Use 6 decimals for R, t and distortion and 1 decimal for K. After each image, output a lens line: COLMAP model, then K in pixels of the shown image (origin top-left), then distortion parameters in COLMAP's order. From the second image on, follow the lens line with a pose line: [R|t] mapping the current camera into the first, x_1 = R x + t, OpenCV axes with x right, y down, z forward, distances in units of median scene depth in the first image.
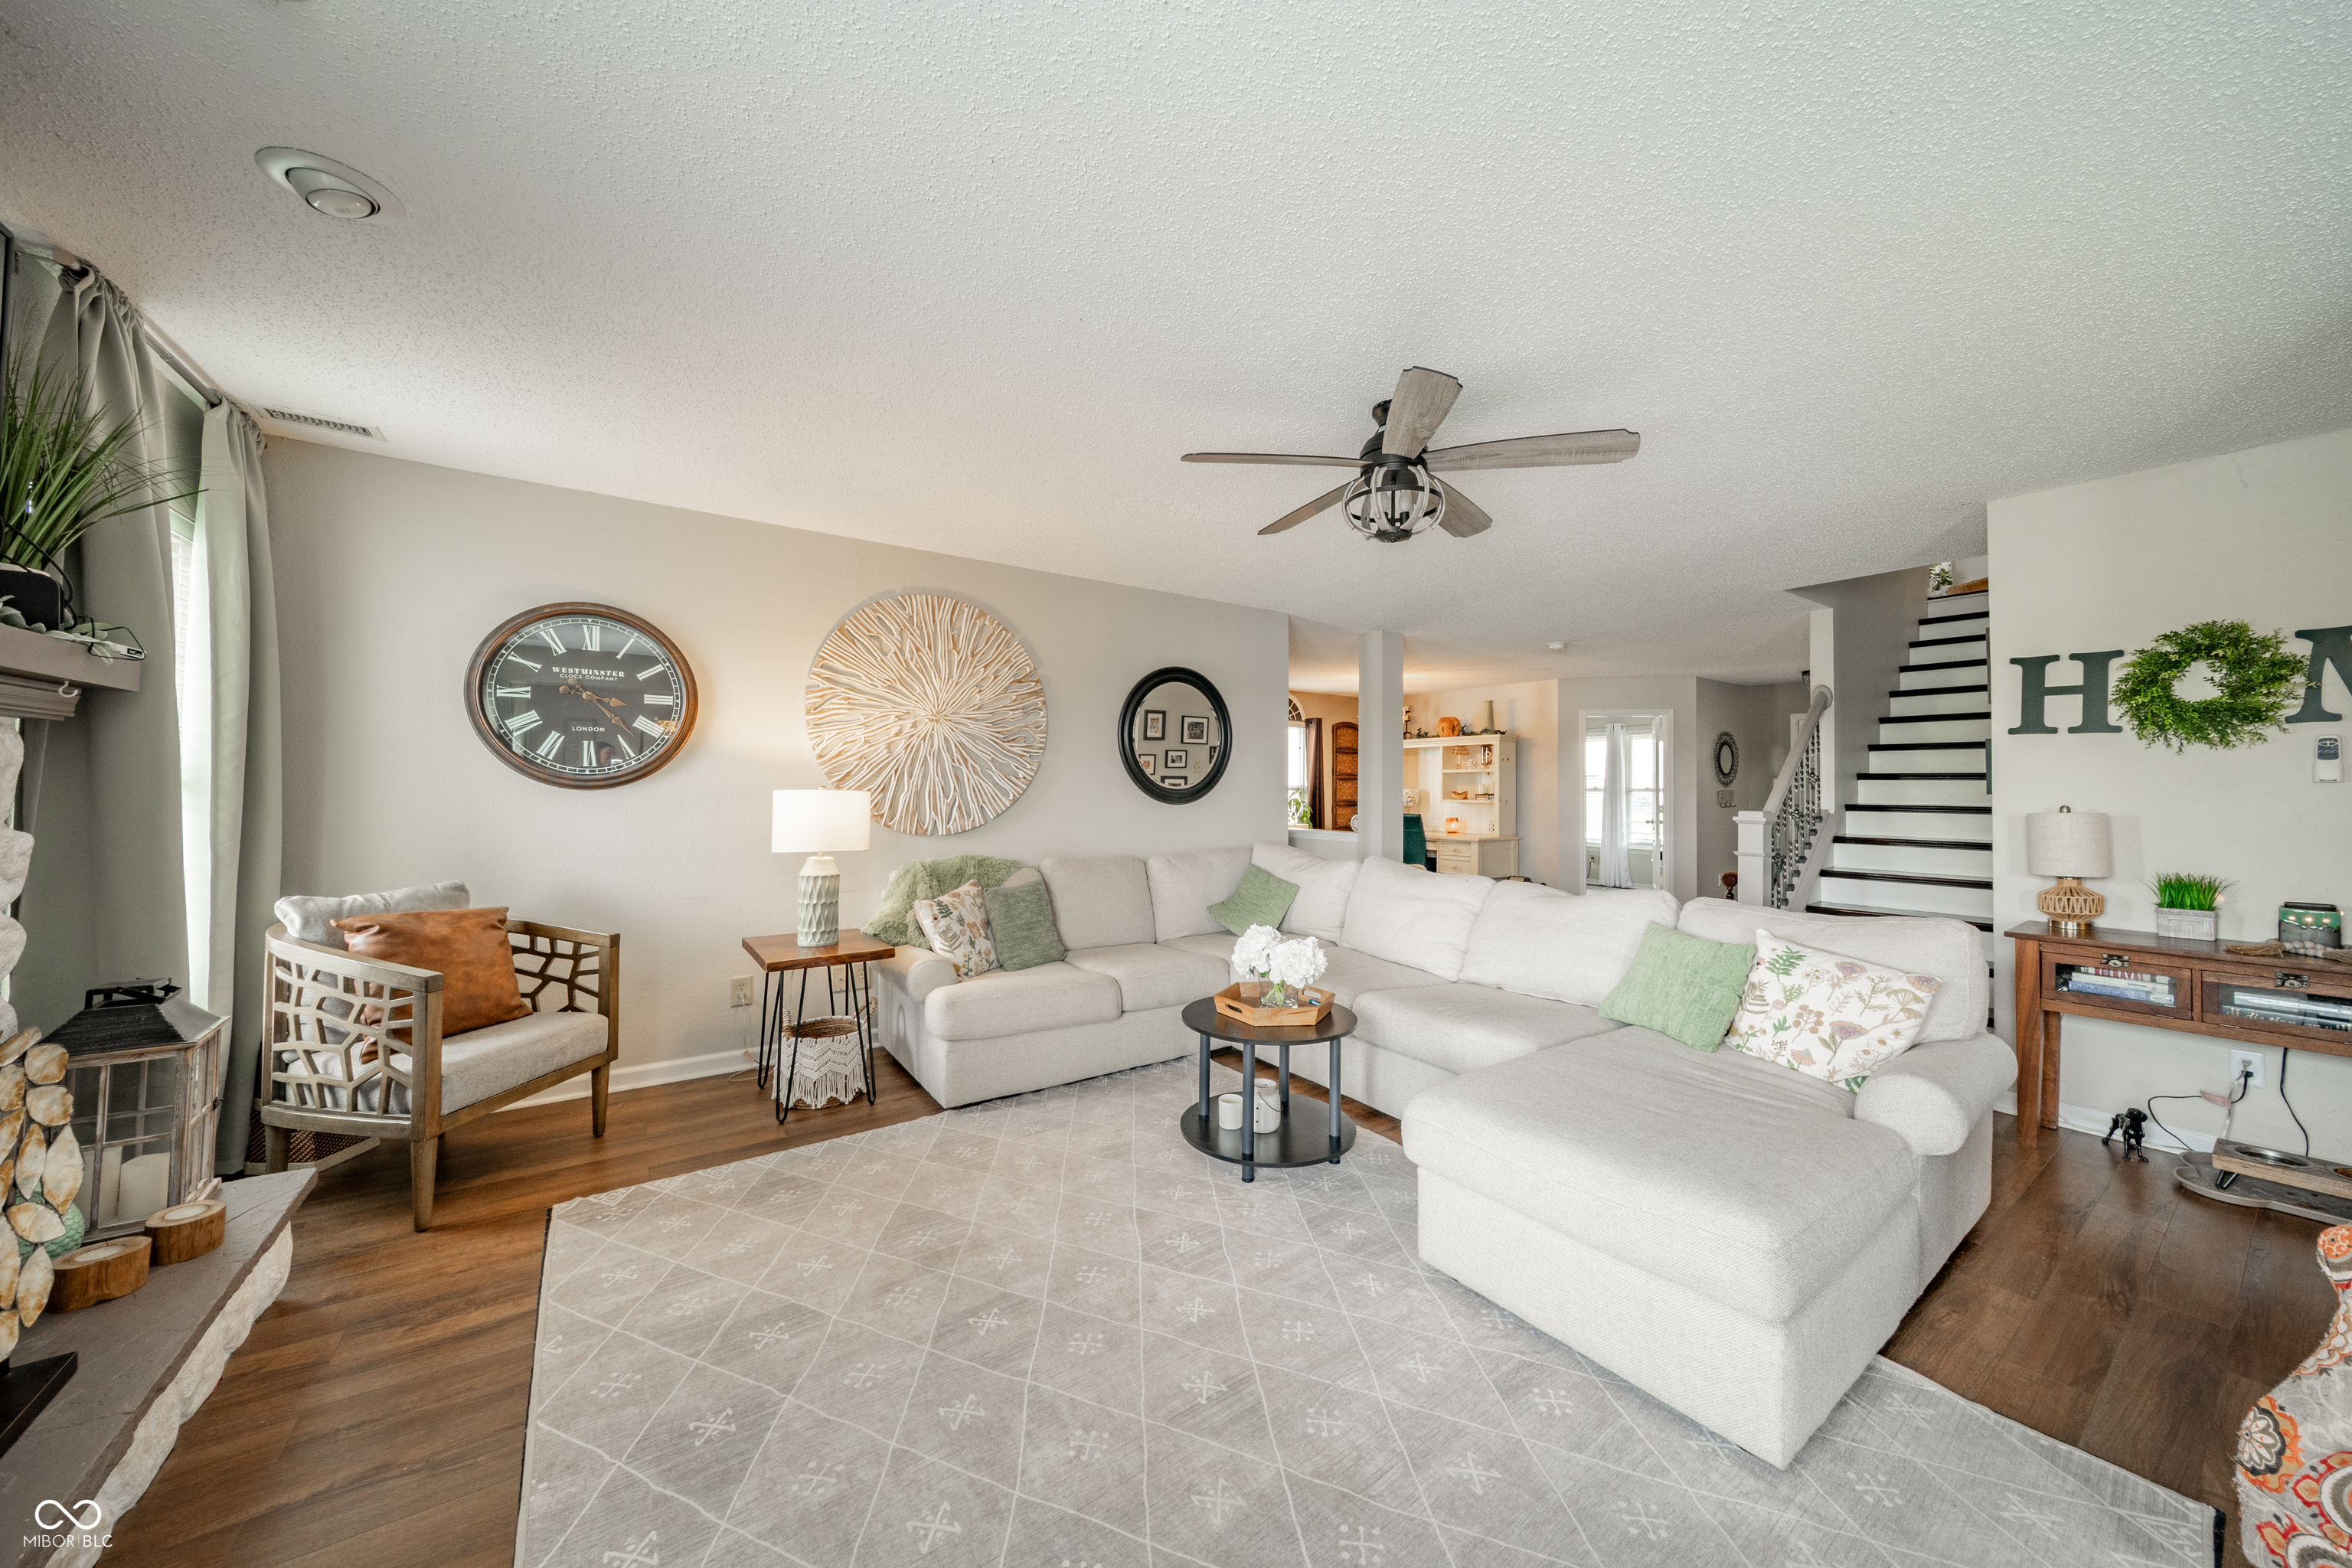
lens RADIAL K [[830.3, 0, 1182.1], [0, 830.3, 778.7], [0, 0, 1]] dist [-0.002265, -0.000494]
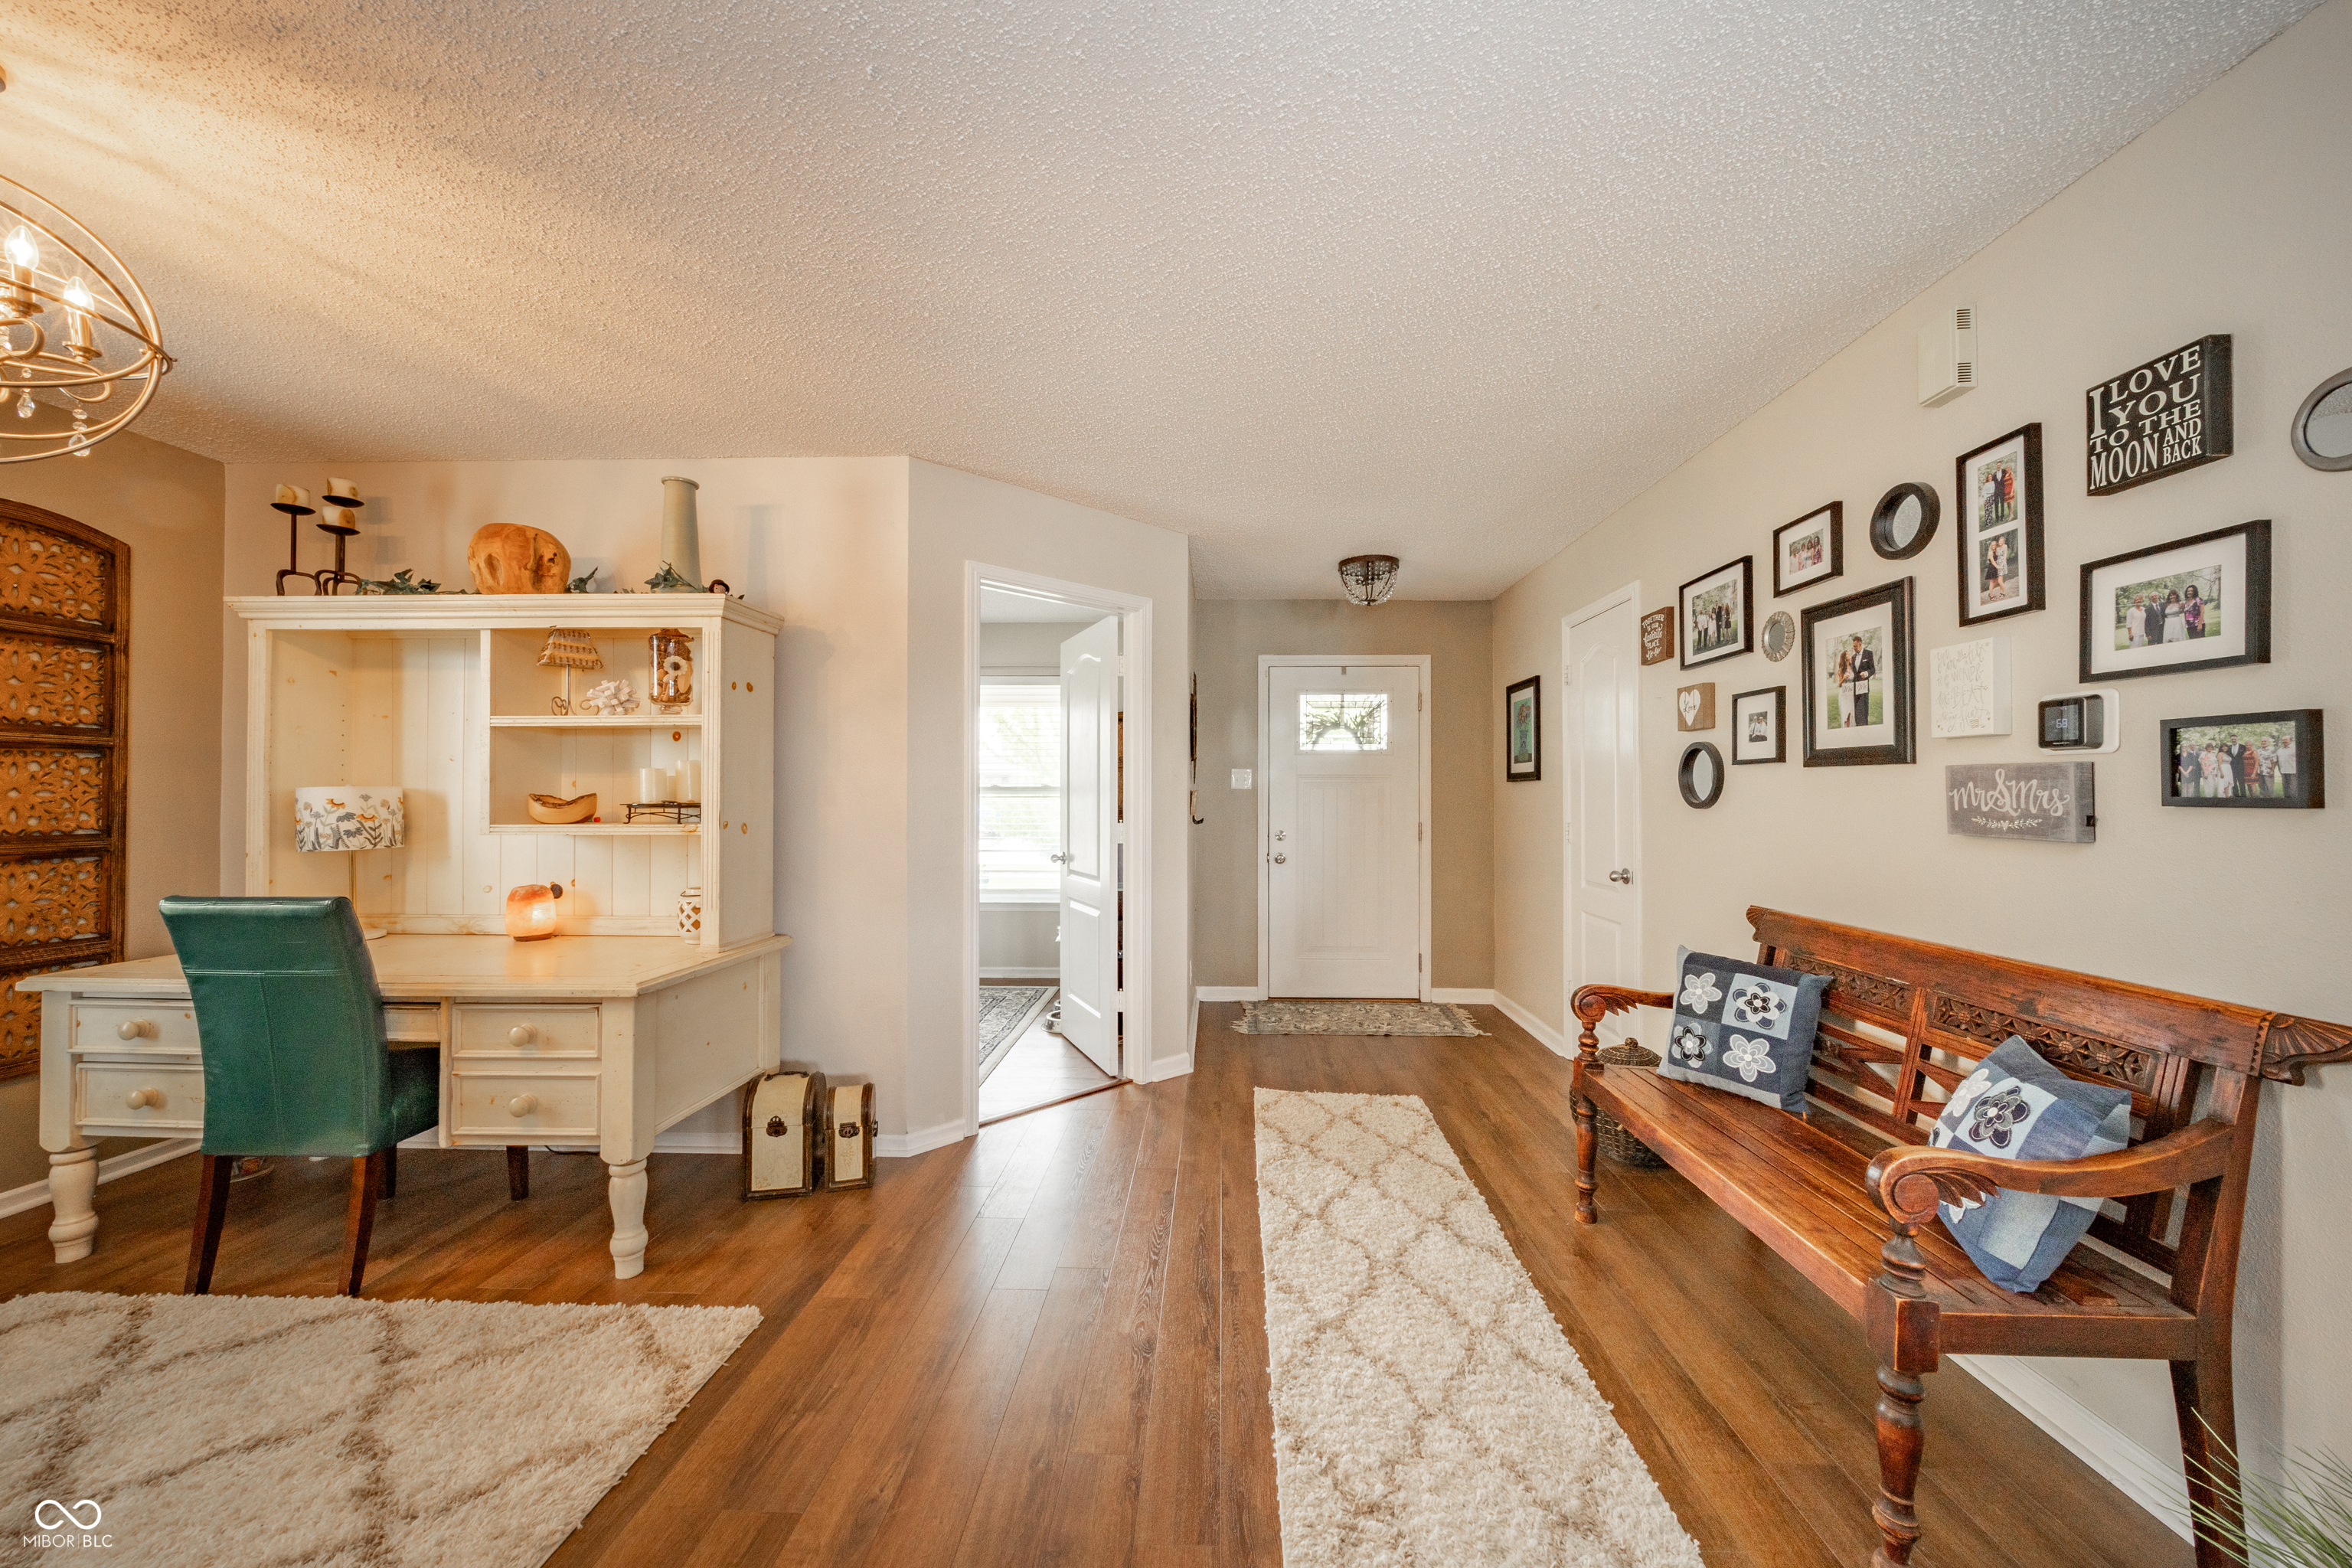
lens RADIAL K [[830.3, 0, 1182.1], [0, 830.3, 778.7], [0, 0, 1]] dist [-0.002265, -0.000494]
pose [[0.619525, 0.006386, 0.784951, 0.247087], [-0.008788, 0.999961, -0.001199, 0.008317], [-0.784928, -0.006155, 0.619557, 0.671443]]
